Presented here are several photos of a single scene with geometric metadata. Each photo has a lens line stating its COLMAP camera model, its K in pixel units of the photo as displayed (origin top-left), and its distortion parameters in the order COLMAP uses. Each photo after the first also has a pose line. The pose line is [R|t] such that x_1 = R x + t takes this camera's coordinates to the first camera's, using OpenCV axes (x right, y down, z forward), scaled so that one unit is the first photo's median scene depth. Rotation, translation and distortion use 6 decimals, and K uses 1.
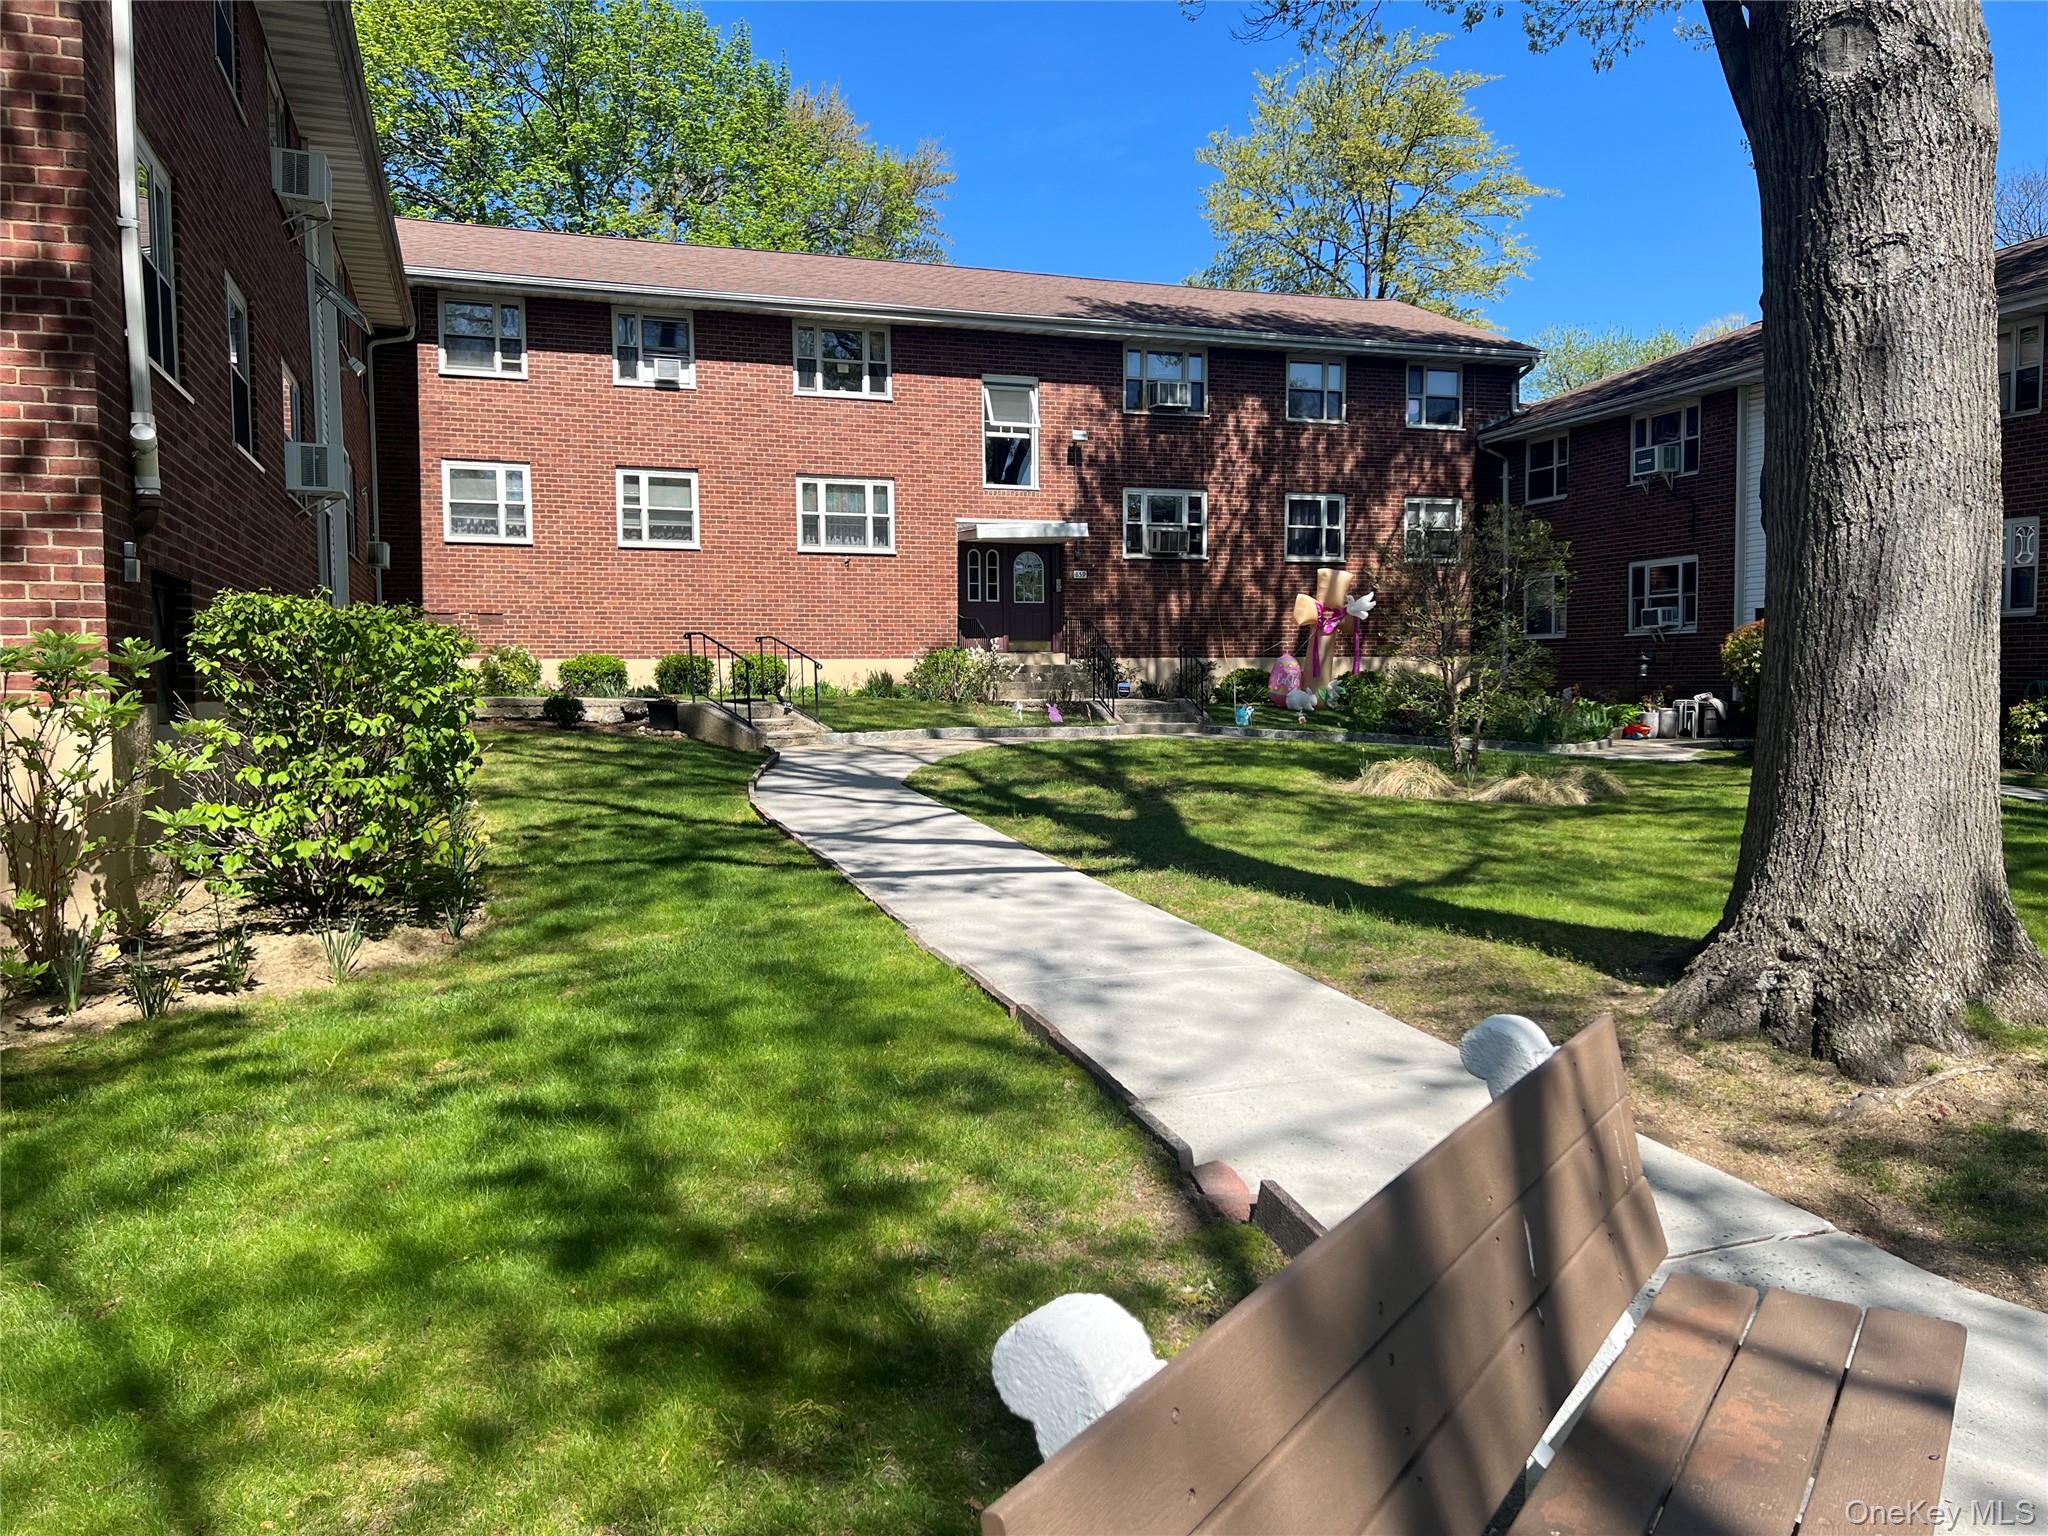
lens RADIAL K [[1509.6, 0, 1024.0], [0, 1509.6, 768.0], [0, 0, 1]] dist [-0.186067, 0.001125]
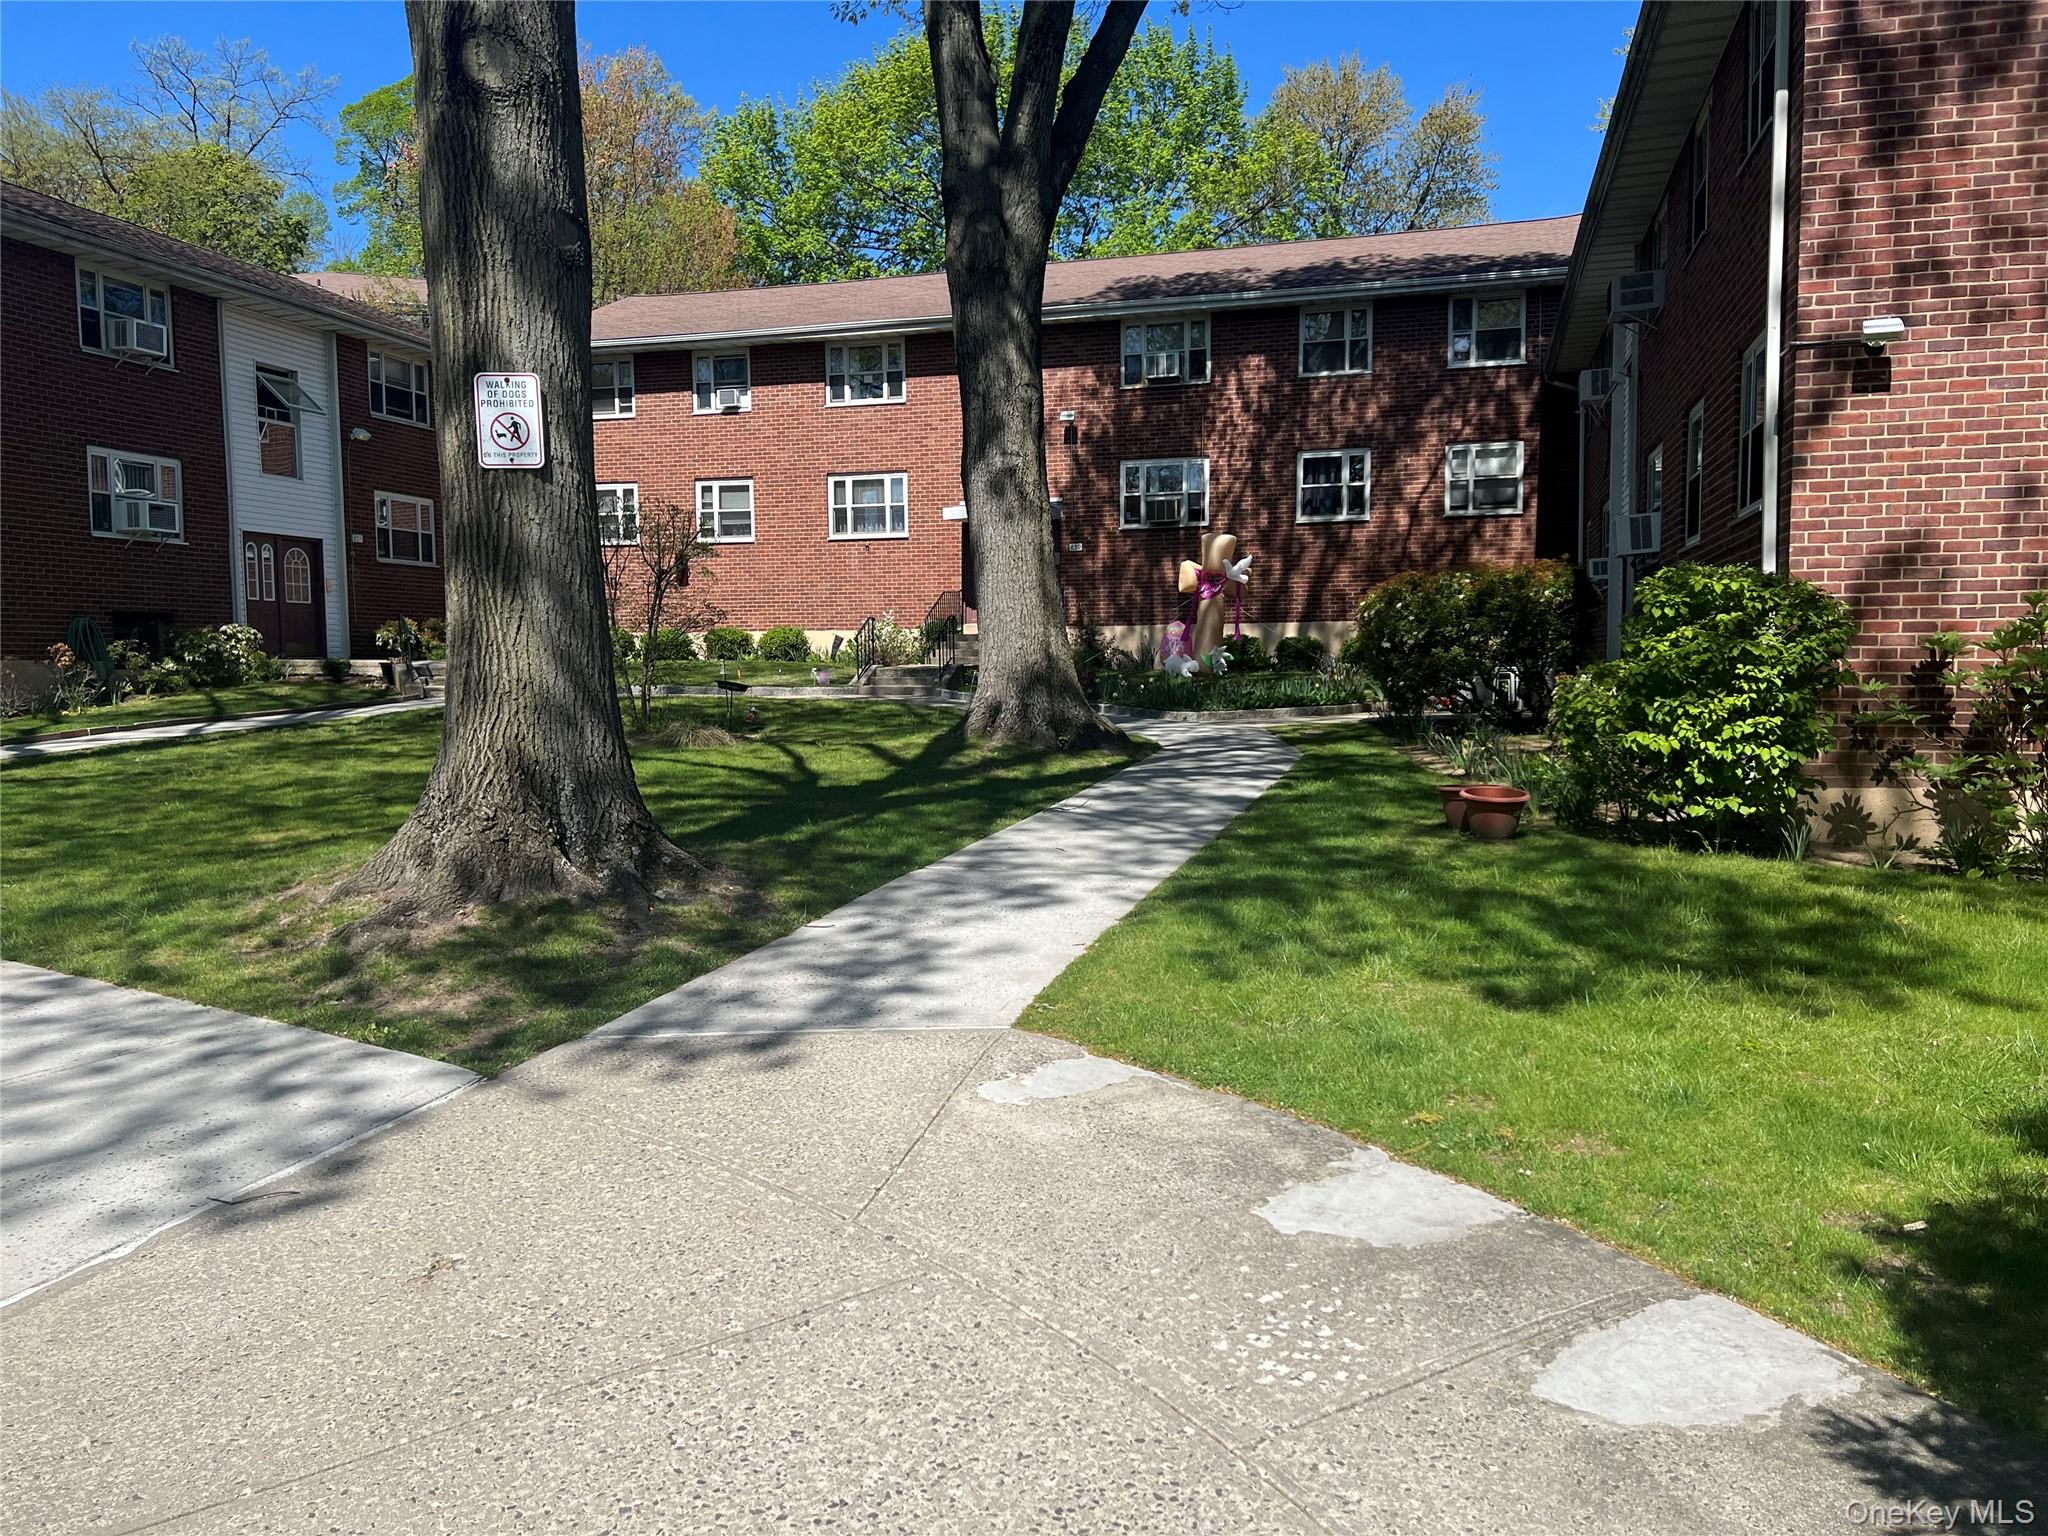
lens RADIAL K [[1509.6, 0, 1024.0], [0, 1509.6, 768.0], [0, 0, 1]] dist [-0.186067, 0.001125]
pose [[0.805978, 0.039772, -0.590607, 0.666934], [-0.030092, 0.999203, 0.026221, -0.000316], [0.591179, -0.003361, 0.806533, 0.135098]]
